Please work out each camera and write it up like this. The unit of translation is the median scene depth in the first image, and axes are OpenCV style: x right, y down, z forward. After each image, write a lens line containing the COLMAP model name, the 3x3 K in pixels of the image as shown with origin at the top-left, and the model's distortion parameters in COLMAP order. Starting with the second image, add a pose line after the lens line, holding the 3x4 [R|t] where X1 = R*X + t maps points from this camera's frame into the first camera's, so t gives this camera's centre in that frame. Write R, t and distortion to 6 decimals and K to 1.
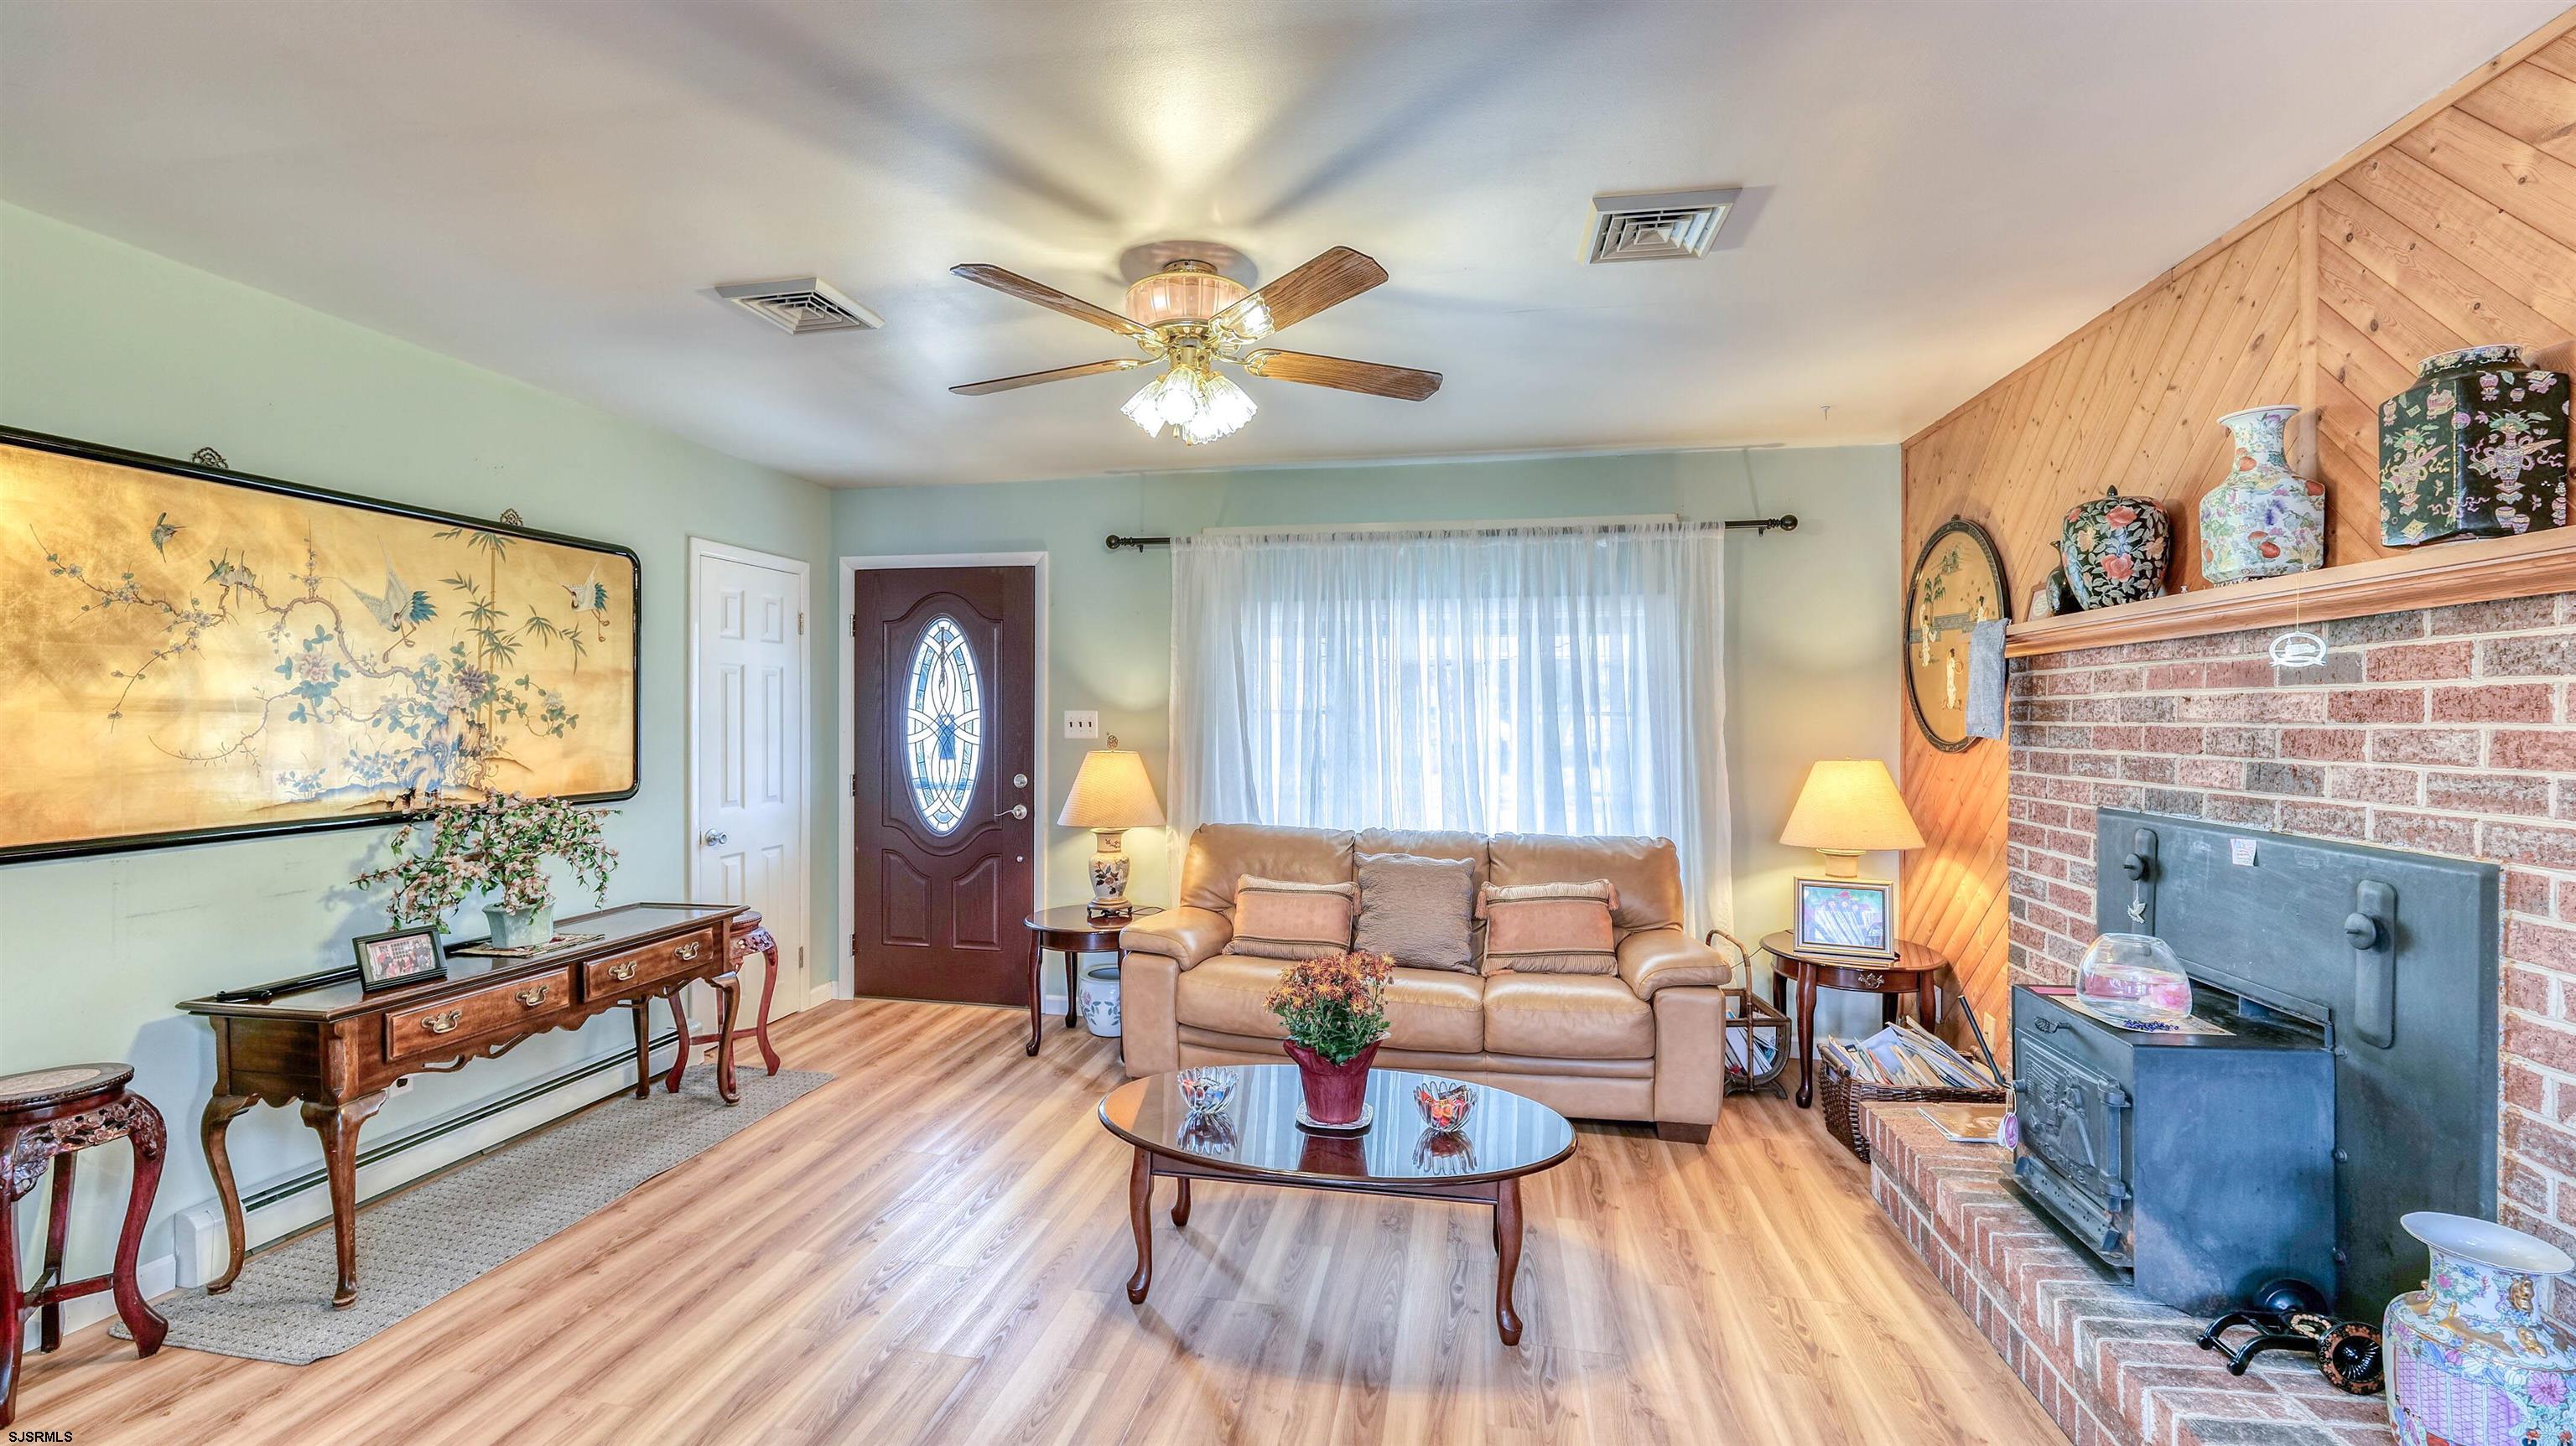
lens RADIAL K [[1083.1, 0, 1268.9], [0, 1083.1, 717.9], [0, 0, 1]] dist [-0.007882, -0.000688]
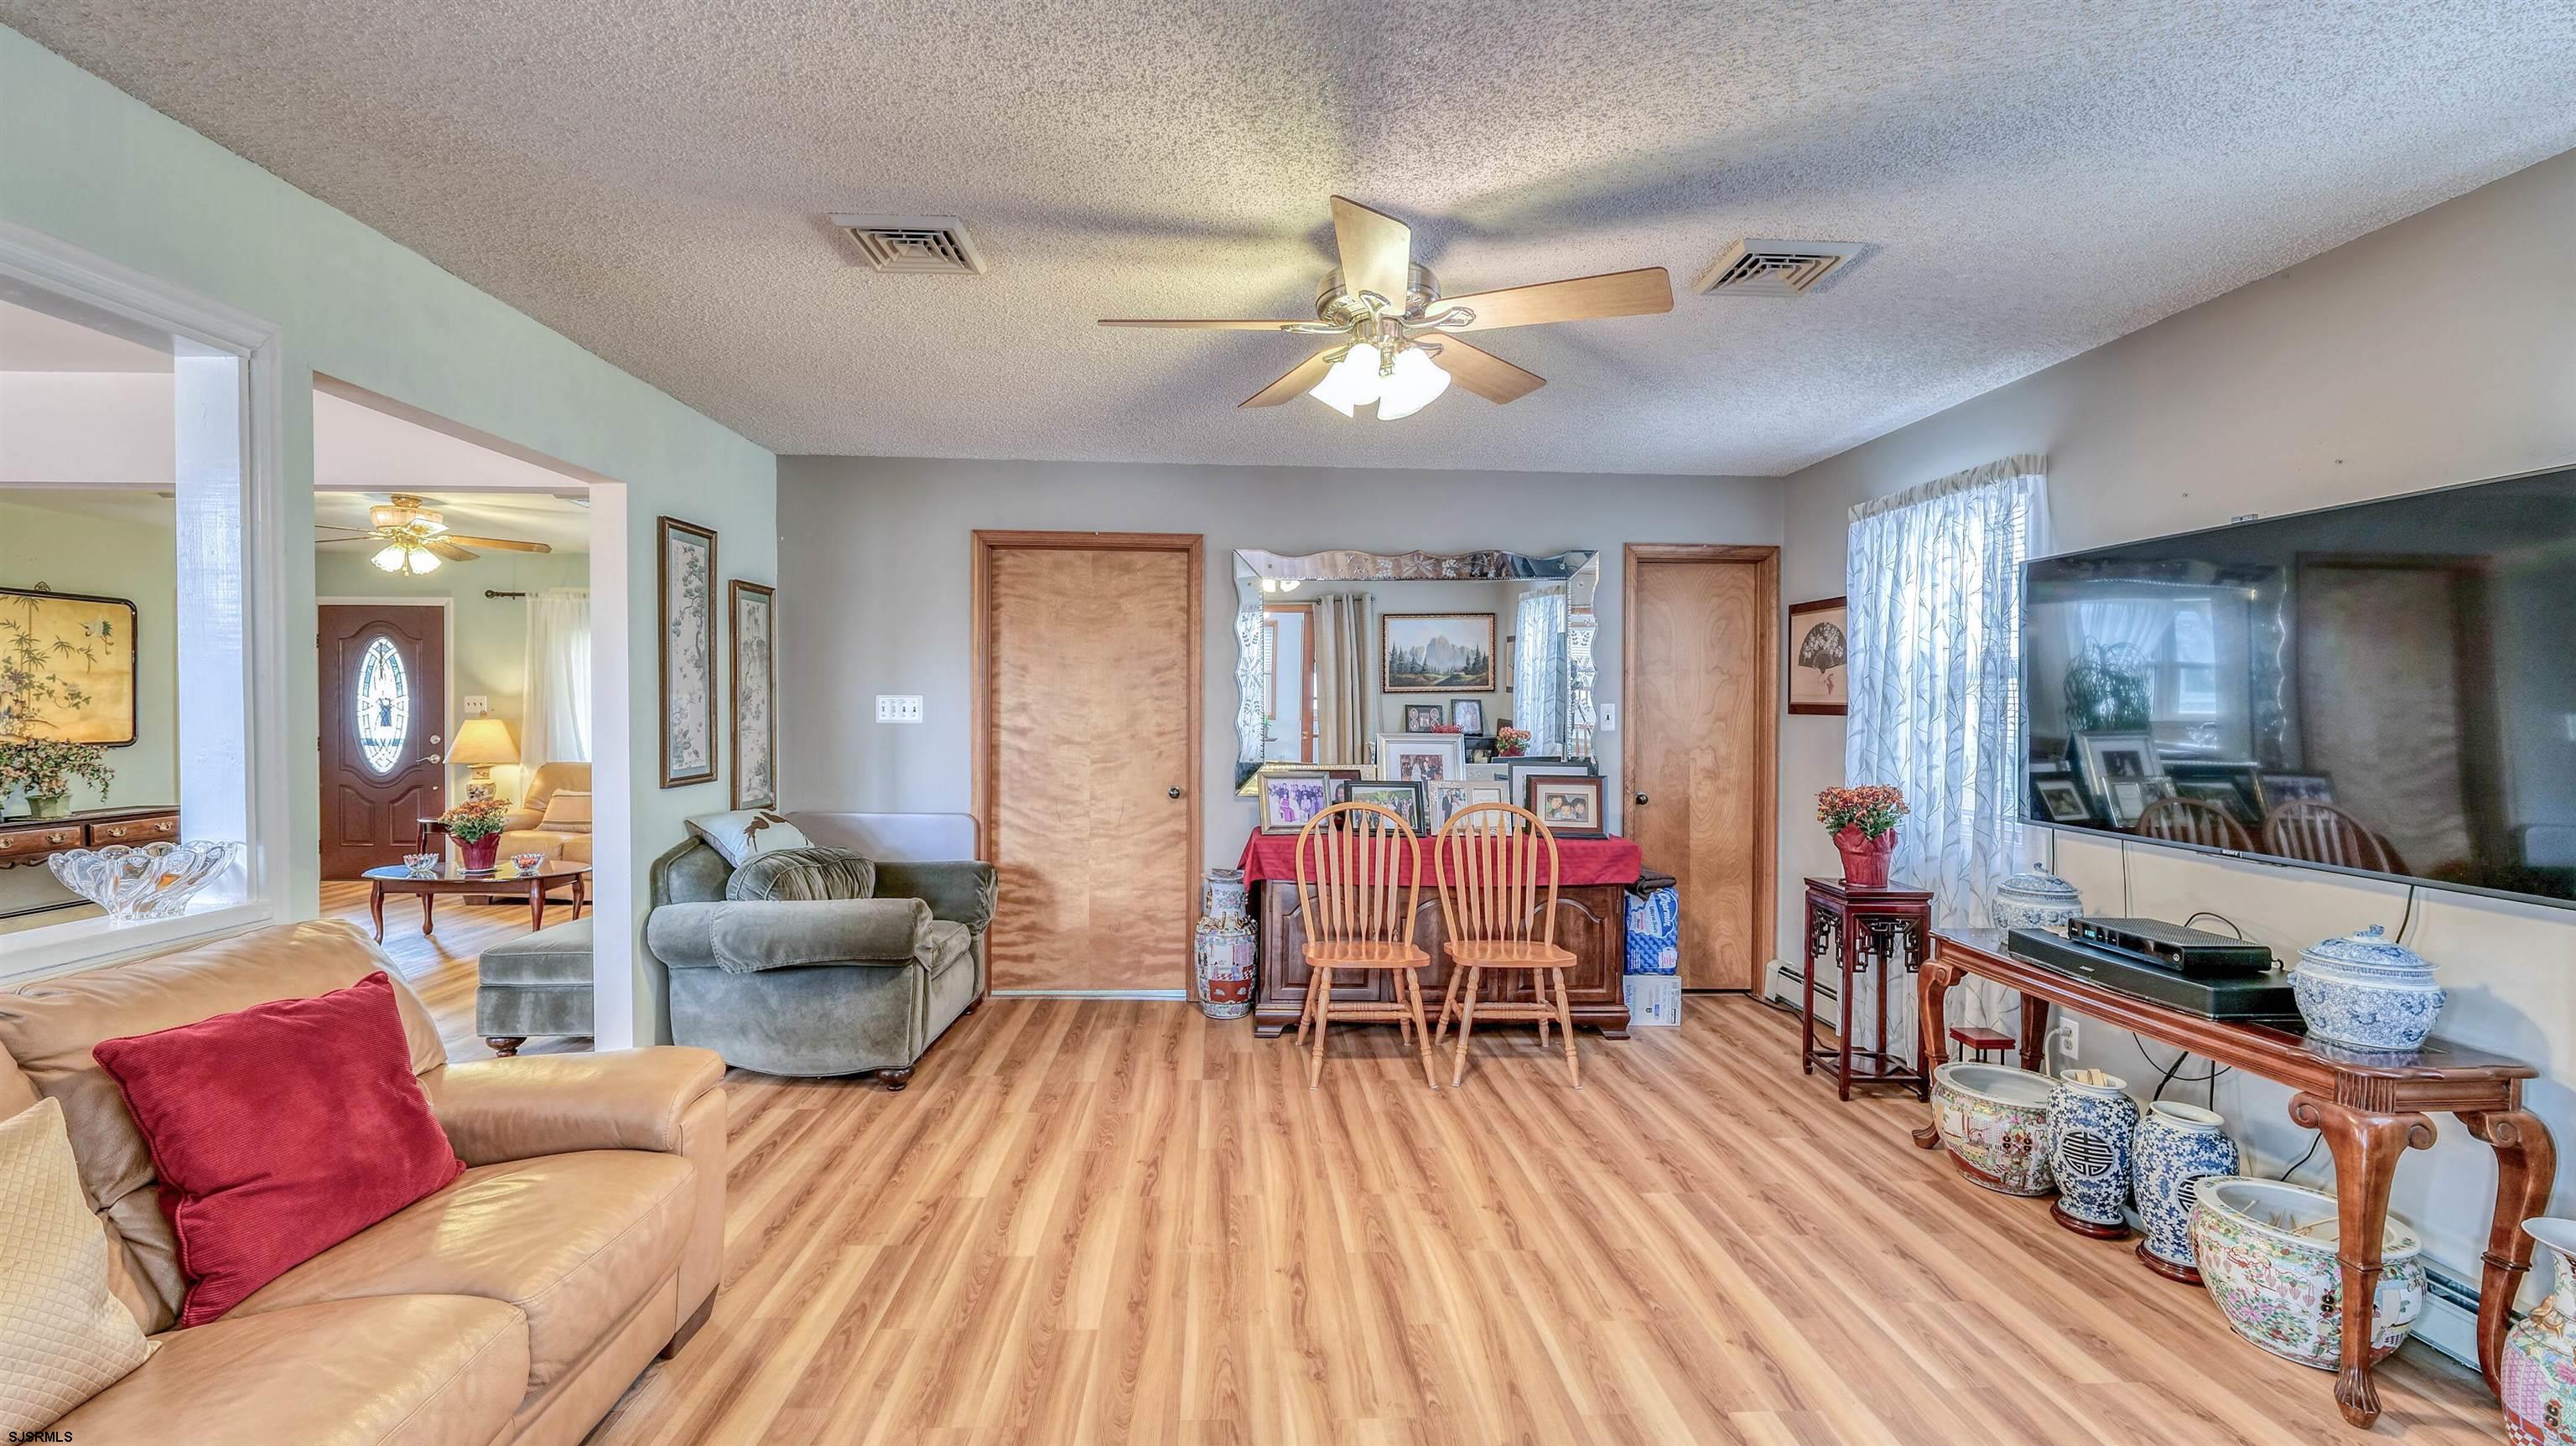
lens RADIAL K [[1083.1, 0, 1294.0], [0, 1083.1, 714.9], [0, 0, 1]] dist [-0.007882, -0.000688]
pose [[0.969525, -0.001506, 0.244988, 0.794398], [0.000069, 0.999983, 0.005876, 0.016113], [-0.244993, -0.005680, 0.969508, -1.117476]]
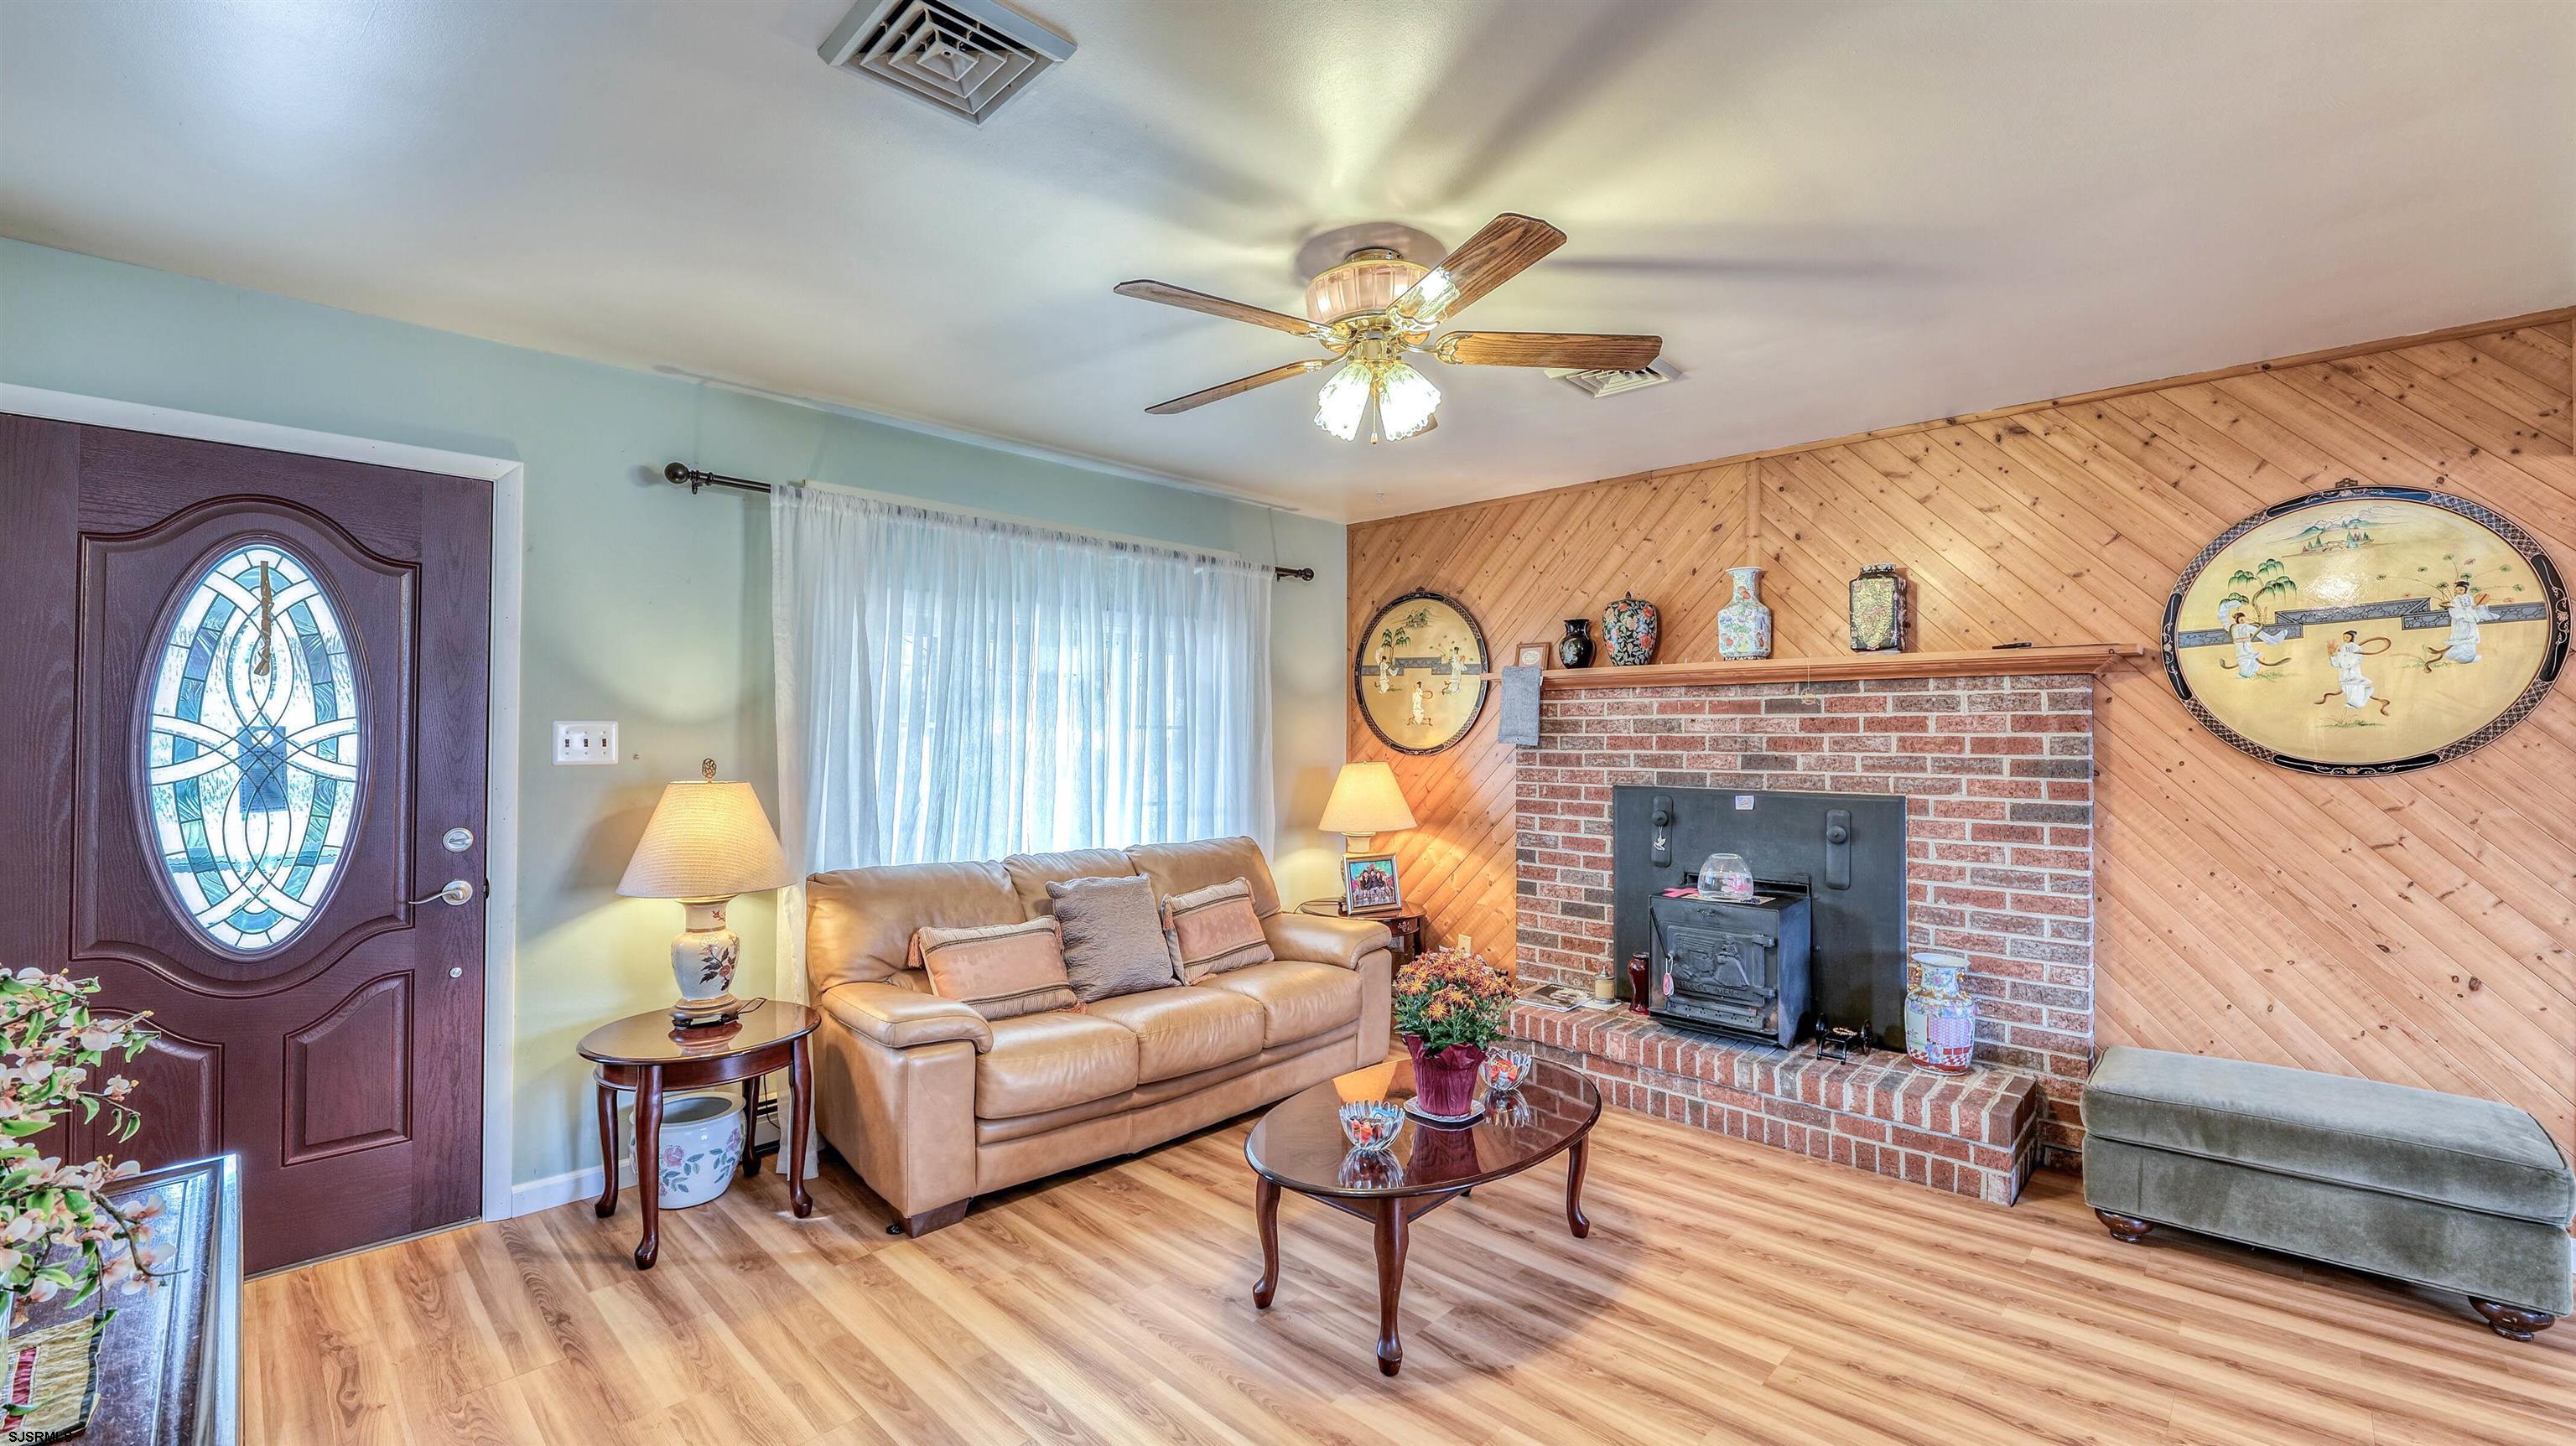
lens RADIAL K [[1083.1, 0, 1271.9], [0, 1083.1, 716.4], [0, 0, 1]] dist [-0.007882, -0.000688]
pose [[0.527911, 0.010522, 0.849235, -0.639048], [0.001652, 0.999909, -0.013416, -0.000487], [-0.849298, 0.008486, 0.527845, 0.401747]]
